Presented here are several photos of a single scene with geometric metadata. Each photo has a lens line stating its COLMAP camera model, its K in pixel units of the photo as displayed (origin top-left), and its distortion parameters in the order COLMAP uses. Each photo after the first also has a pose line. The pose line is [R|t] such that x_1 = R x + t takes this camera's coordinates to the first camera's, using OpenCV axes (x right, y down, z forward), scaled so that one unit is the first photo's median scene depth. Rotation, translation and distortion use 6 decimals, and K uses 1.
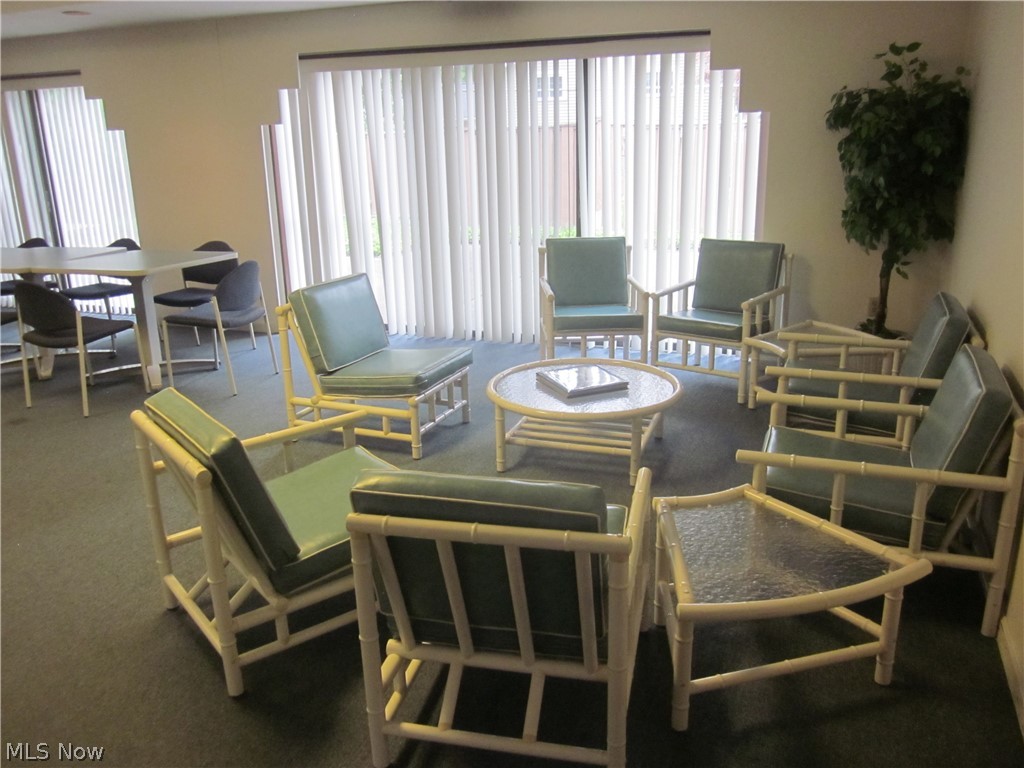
lens RADIAL K [[848.0, 0, 511.0], [0, 848.0, 388.0], [0, 0, 1]] dist [-0.040013, 0.008444]
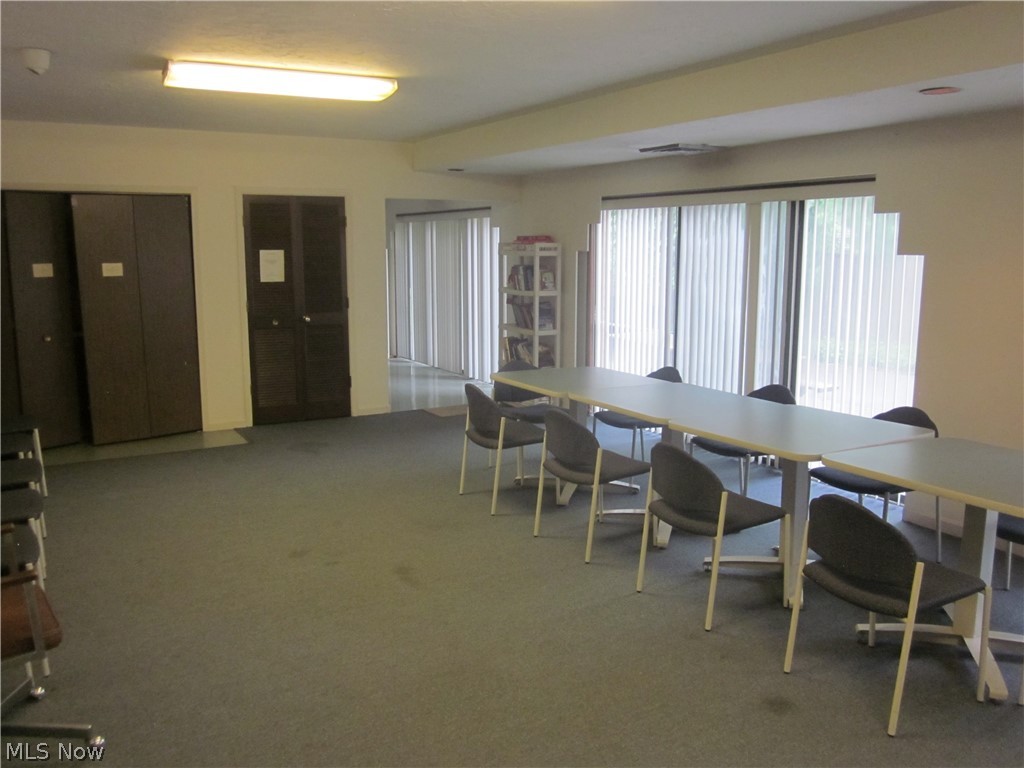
lens RADIAL K [[848.0, 0, 510.8], [0, 848.0, 382.3], [0, 0, 1]] dist [-0.040013, 0.008444]
pose [[0.768032, 0.127722, -0.627546, -0.329691], [-0.210481, 0.975816, -0.058997, -0.103116], [0.604835, 0.177398, 0.776341, 0.299746]]
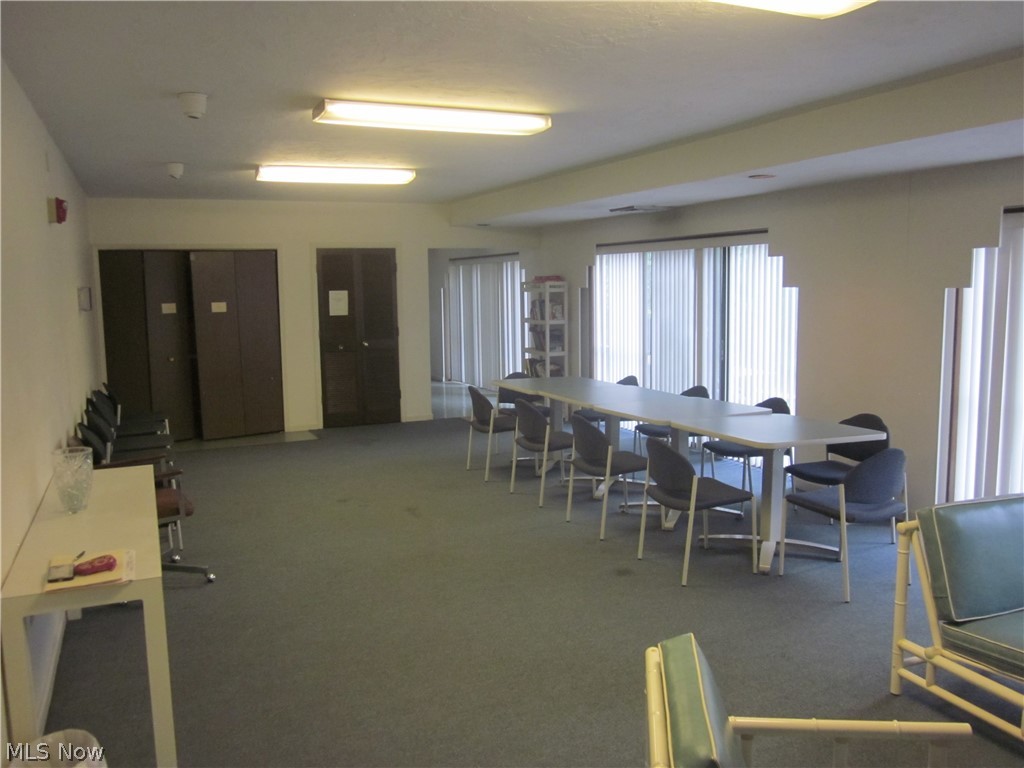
lens RADIAL K [[848.0, 0, 514.6], [0, 848.0, 380.1], [0, 0, 1]] dist [-0.040013, 0.008444]
pose [[0.703412, 0.095357, -0.704357, 0.007962], [-0.214090, 0.973364, -0.082026, -0.063797], [0.677774, 0.208494, 0.705090, 0.132773]]
